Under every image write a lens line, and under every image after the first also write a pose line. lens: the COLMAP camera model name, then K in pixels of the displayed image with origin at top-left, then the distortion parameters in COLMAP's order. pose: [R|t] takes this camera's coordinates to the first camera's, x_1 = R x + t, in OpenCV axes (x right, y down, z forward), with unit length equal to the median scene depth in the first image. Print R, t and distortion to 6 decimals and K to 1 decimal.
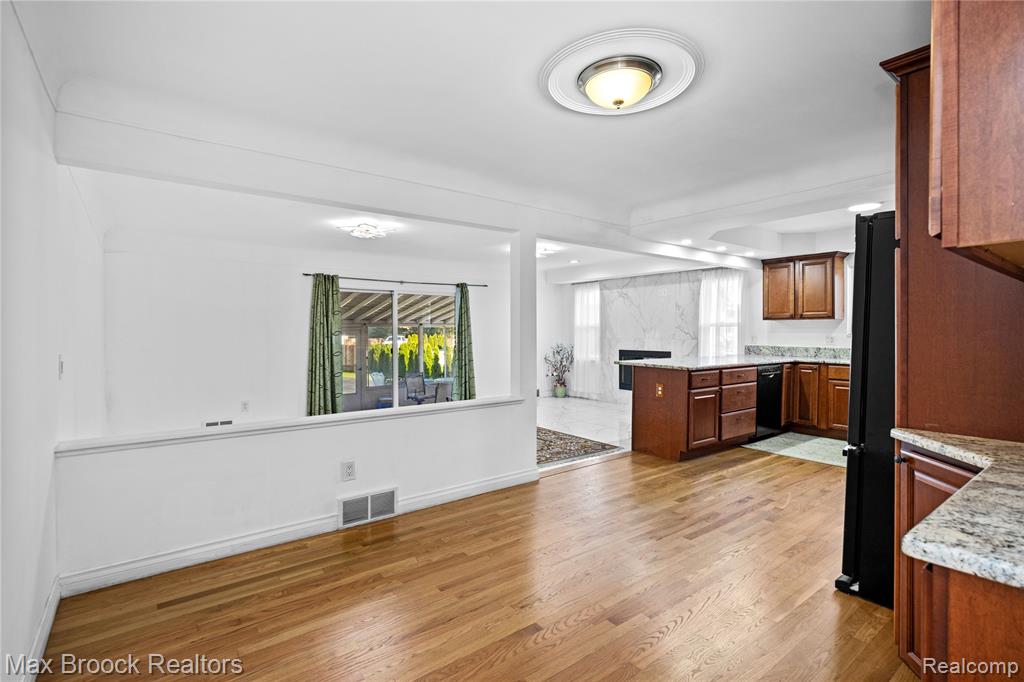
lens RADIAL K [[478.7, 0, 511.3], [0, 478.7, 338.0], [0, 0, 1]] dist [-0.006054, -0.000495]
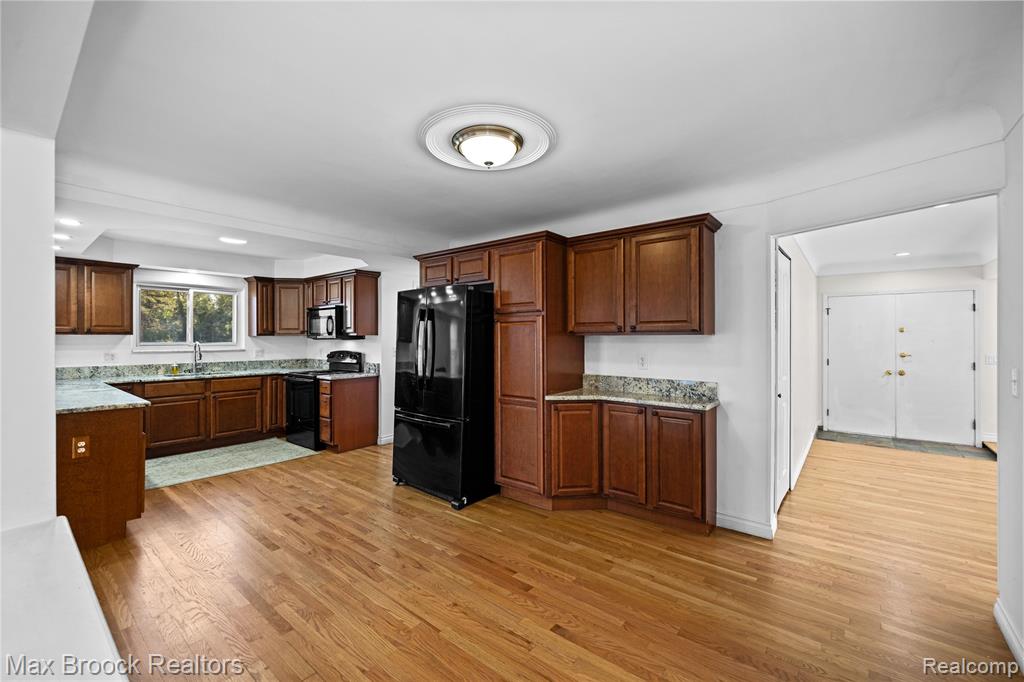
lens RADIAL K [[424.1, 0, 504.0], [0, 424.1, 336.8], [0, 0, 1]] dist [-0.002196, -0.000329]
pose [[-0.222722, 0.004113, 0.974873, -0.238354], [0.012702, 0.999918, -0.001317, -0.020046], [-0.974799, 0.012089, -0.222756, 0.358257]]
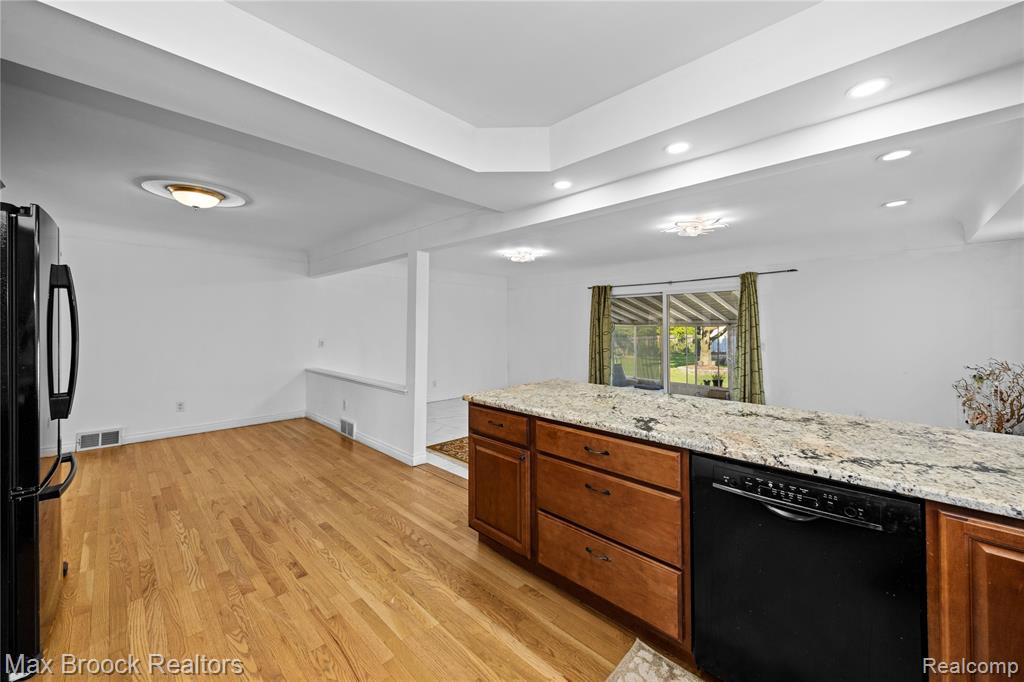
lens RADIAL K [[385.6, 0, 513.3], [0, 385.6, 323.9], [0, 0, 1]] dist [-0.013495, -0.000360]
pose [[0.160778, -0.006320, -0.986970, 0.538382], [-0.014078, 0.999863, -0.008696, -0.020691], [0.986890, 0.015292, 0.160667, 0.584581]]
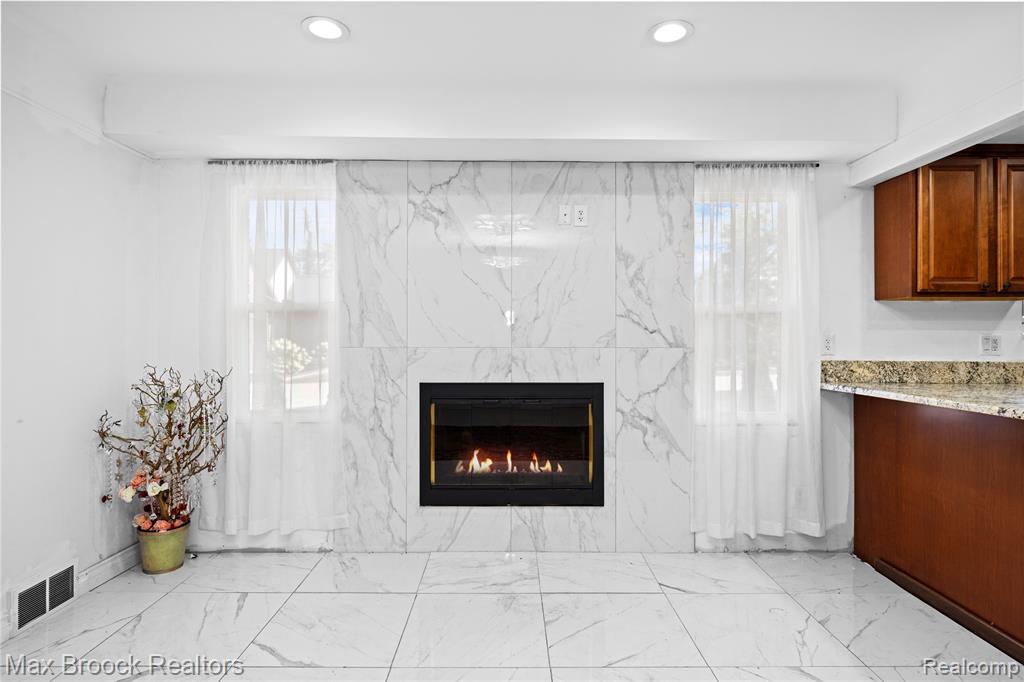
lens RADIAL K [[559.7, 0, 519.1], [0, 559.7, 339.9], [0, 0, 1]] dist [-0.000603, 0.000824]
pose [[0.601129, 0.002403, 0.799148, -0.038659], [0.009582, 0.999902, -0.010214, 0.000329], [-0.799094, 0.013797, 0.601047, 0.842554]]
